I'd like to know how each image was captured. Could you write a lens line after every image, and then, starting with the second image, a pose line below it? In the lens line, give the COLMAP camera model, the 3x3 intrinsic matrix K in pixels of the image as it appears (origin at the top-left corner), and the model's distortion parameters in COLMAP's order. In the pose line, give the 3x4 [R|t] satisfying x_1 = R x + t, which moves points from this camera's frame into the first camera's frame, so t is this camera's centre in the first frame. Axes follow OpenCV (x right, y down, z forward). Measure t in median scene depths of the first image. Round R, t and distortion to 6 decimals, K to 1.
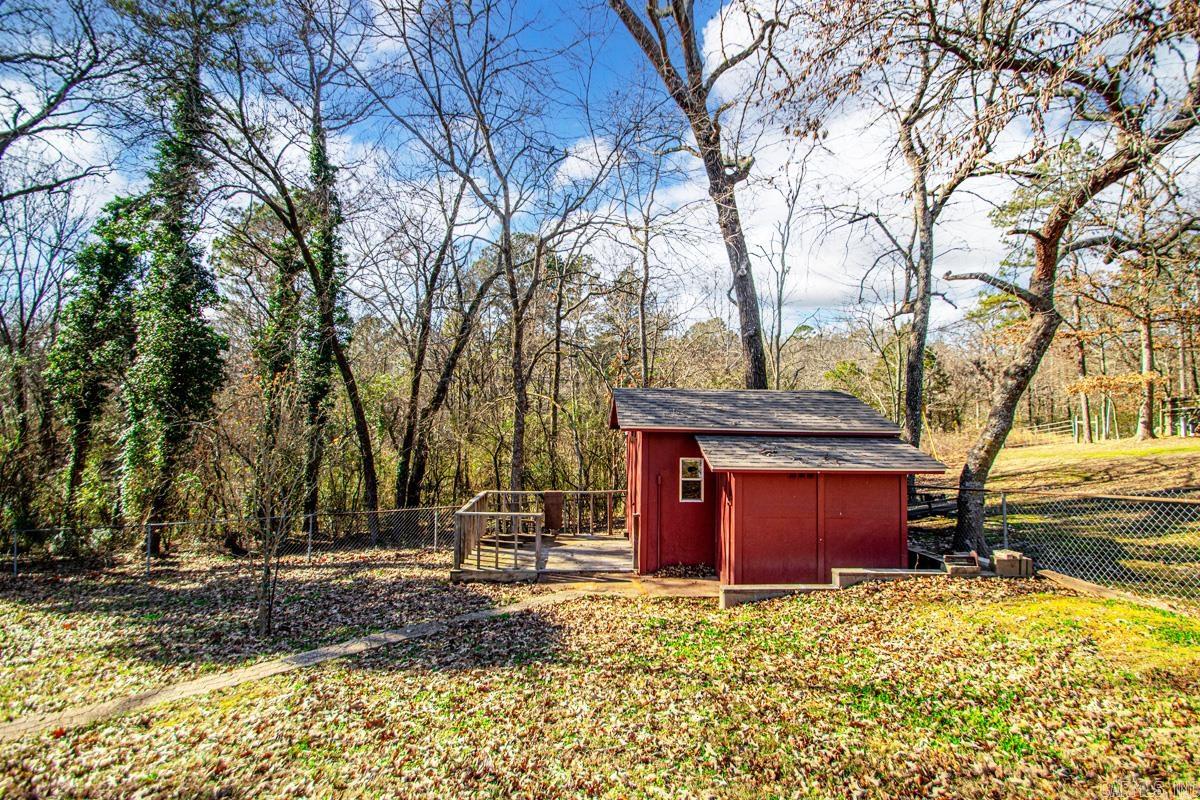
lens RADIAL K [[555.1, 0, 600.0], [0, 555.1, 400.0], [0, 0, 1]] dist [0.011150, -0.014810]
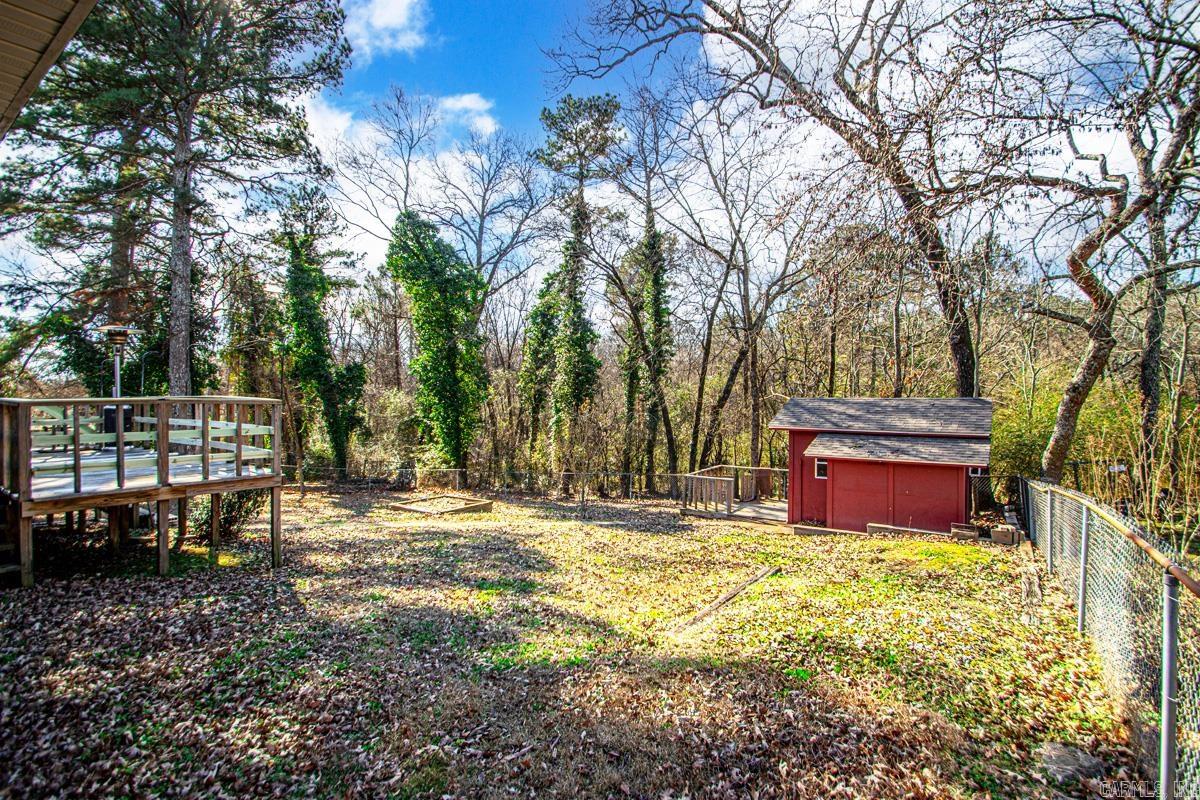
lens RADIAL K [[547.9, 0, 603.6], [0, 547.9, 400.4], [0, 0, 1]] dist [0.002697, -0.011184]
pose [[0.798536, -0.007377, -0.601902, 0.517218], [0.023404, 0.999549, 0.018799, -0.057554], [0.601492, -0.029098, 0.798349, -0.449136]]
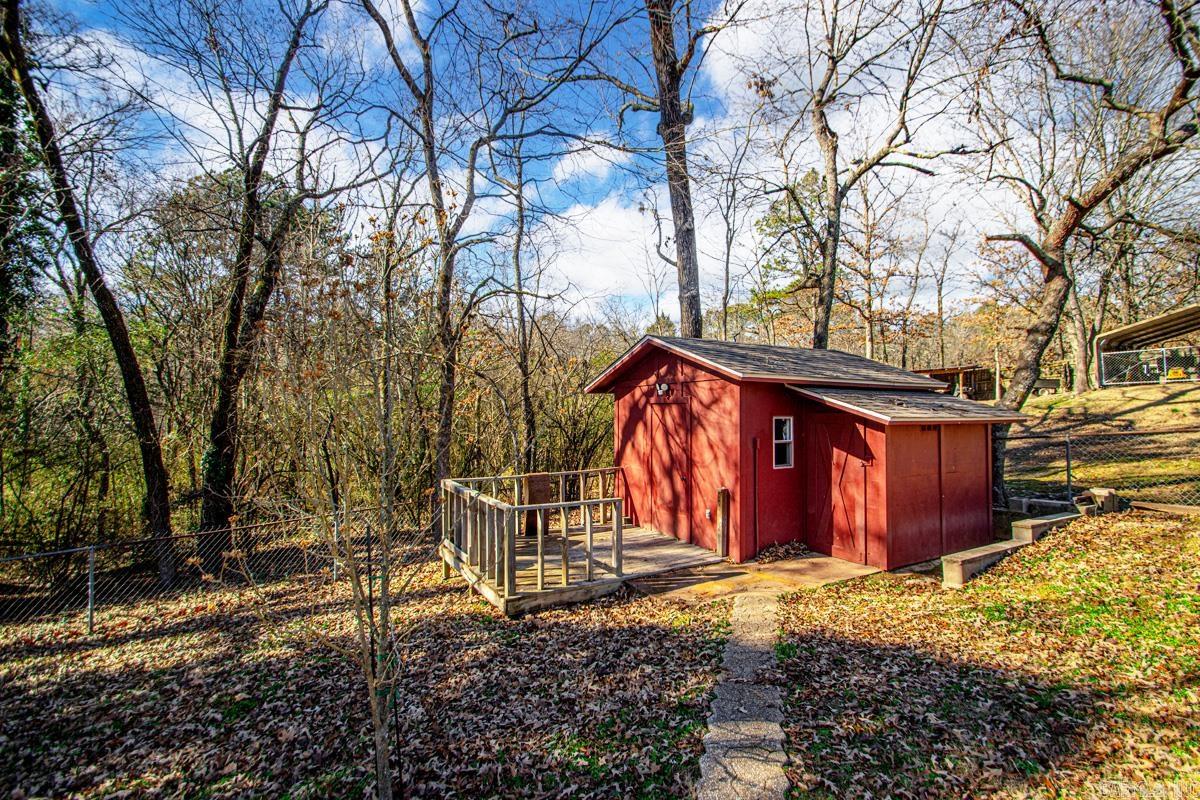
lens RADIAL K [[555.1, 0, 600.0], [0, 555.1, 400.0], [0, 0, 1]] dist [0.011150, -0.014810]
pose [[0.881154, -0.000926, 0.472829, -0.427587], [-0.007991, 0.999826, 0.016850, 0.061875], [-0.472762, -0.018626, 0.880993, 0.355762]]
